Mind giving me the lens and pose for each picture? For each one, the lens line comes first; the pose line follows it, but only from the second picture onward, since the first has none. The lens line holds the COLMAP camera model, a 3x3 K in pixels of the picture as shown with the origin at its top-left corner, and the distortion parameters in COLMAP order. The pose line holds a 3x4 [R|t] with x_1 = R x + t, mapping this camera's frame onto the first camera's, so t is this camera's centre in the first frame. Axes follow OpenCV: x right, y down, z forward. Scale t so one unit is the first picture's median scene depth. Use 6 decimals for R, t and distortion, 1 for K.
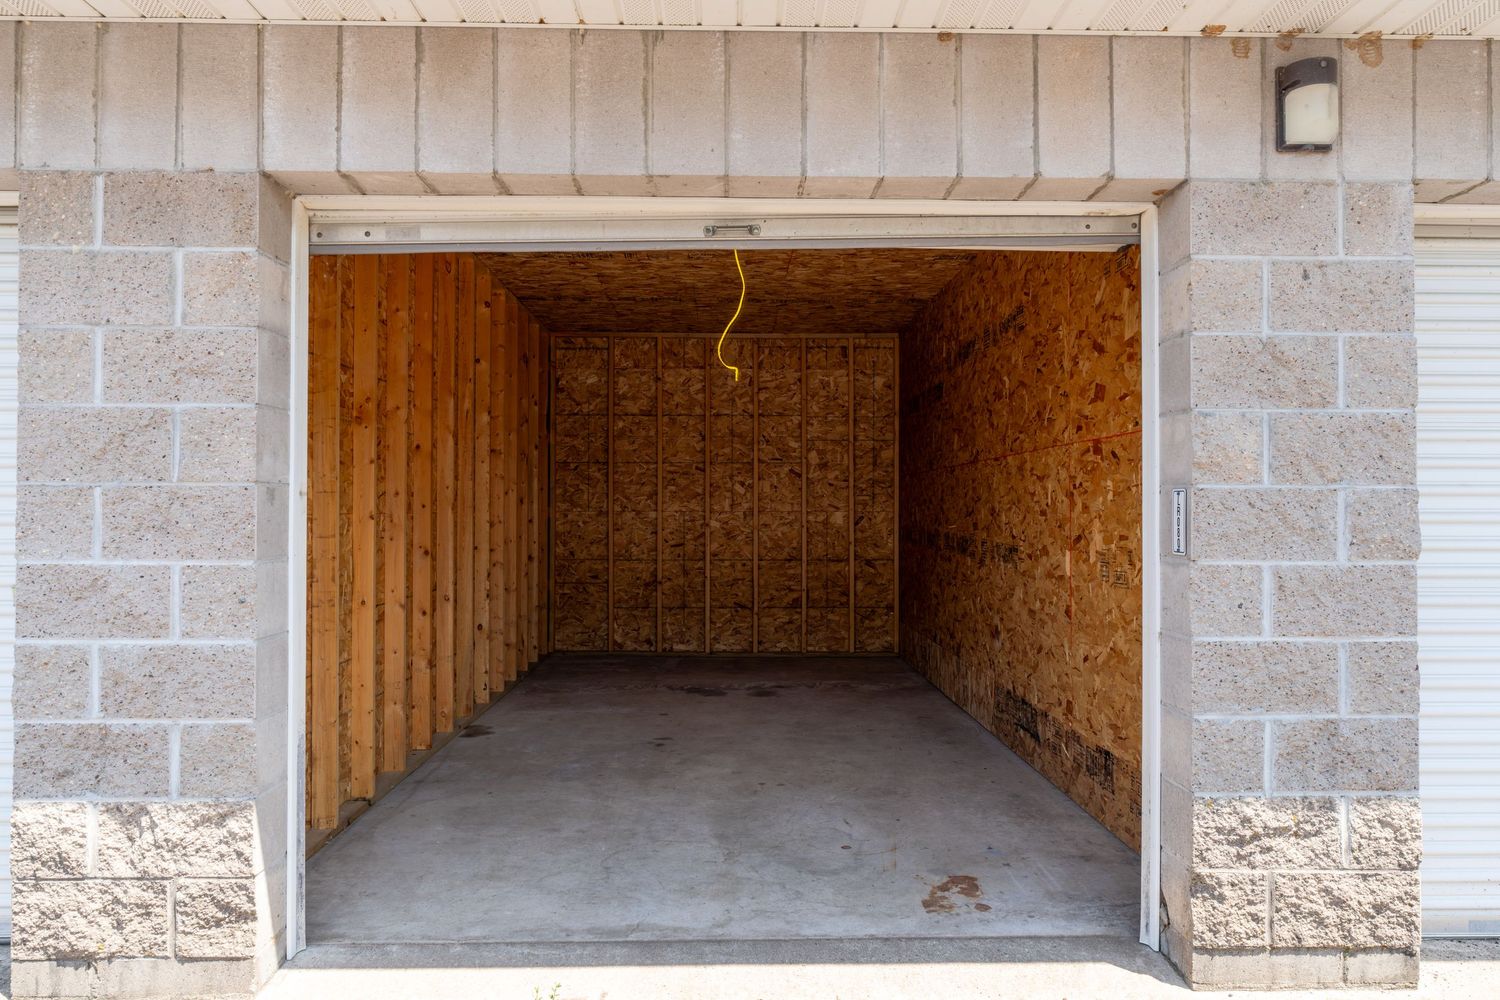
lens RADIAL K [[985.9, 0, 750.0], [0, 985.9, 500.0], [0, 0, 1]] dist [0.004051, 0.003639]
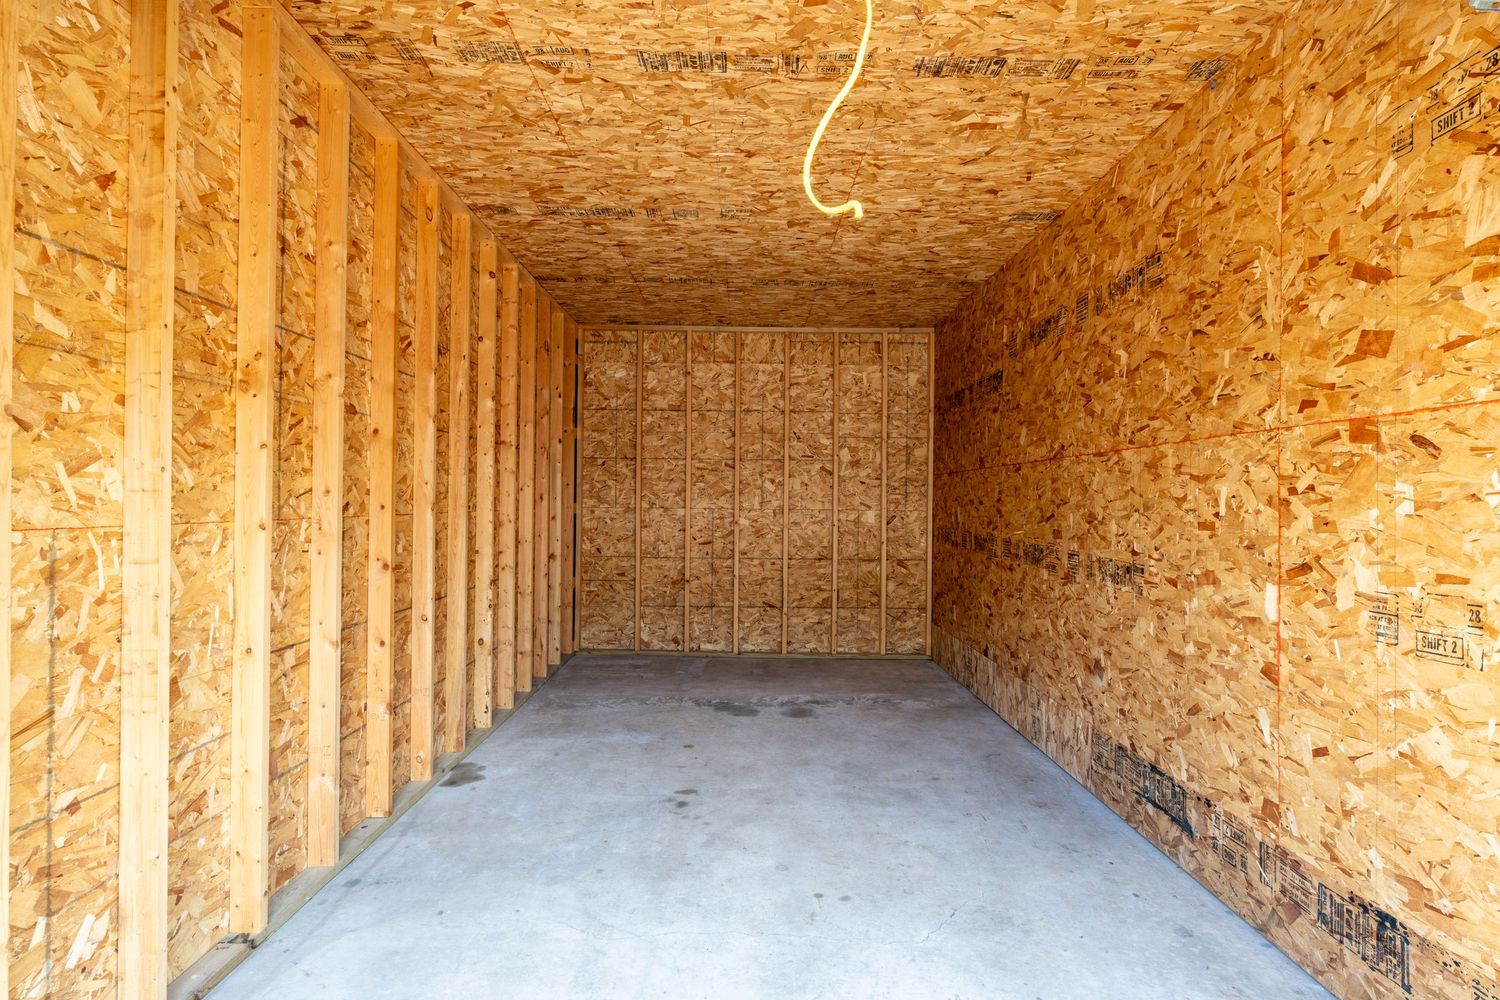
lens RADIAL K [[797.7, 0, 750.0], [0, 797.7, 500.0], [0, 0, 1]] dist [-0.000339, 0.000015]
pose [[0.999786, 0.009170, -0.018536, -0.018623], [-0.009017, 0.999925, 0.008338, -0.004987], [0.018611, -0.008169, 0.999793, 0.252595]]
